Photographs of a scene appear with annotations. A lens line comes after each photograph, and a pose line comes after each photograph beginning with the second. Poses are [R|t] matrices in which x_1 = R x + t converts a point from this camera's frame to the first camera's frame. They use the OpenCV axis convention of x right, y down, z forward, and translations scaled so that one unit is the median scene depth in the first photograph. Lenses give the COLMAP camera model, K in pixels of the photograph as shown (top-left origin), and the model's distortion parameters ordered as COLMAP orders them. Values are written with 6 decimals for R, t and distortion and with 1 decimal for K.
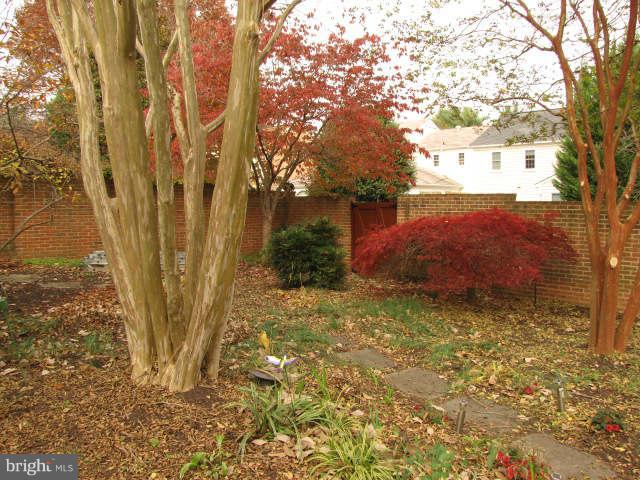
lens RADIAL K [[526.6, 0, 320.0], [0, 526.6, 240.0], [0, 0, 1]] dist [-0.186806, 0.164208]
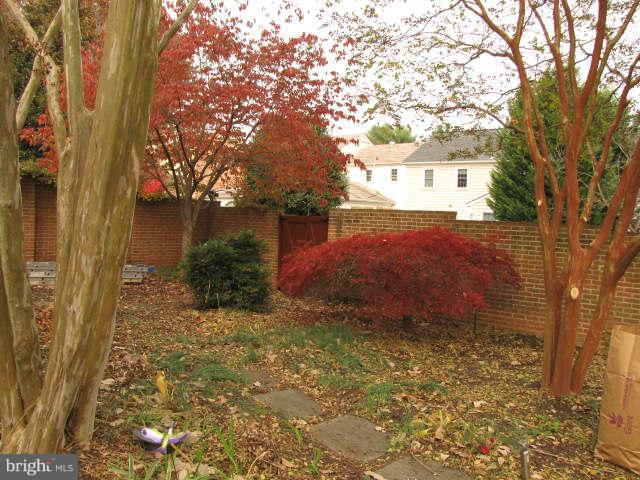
lens RADIAL K [[526.6, 0, 320.0], [0, 526.6, 240.0], [0, 0, 1]] dist [-0.186806, 0.164208]
pose [[0.990724, 0.031362, 0.132218, 0.013537], [-0.028186, 0.999269, -0.025831, -0.008449], [-0.132932, 0.021865, 0.990884, 0.109235]]
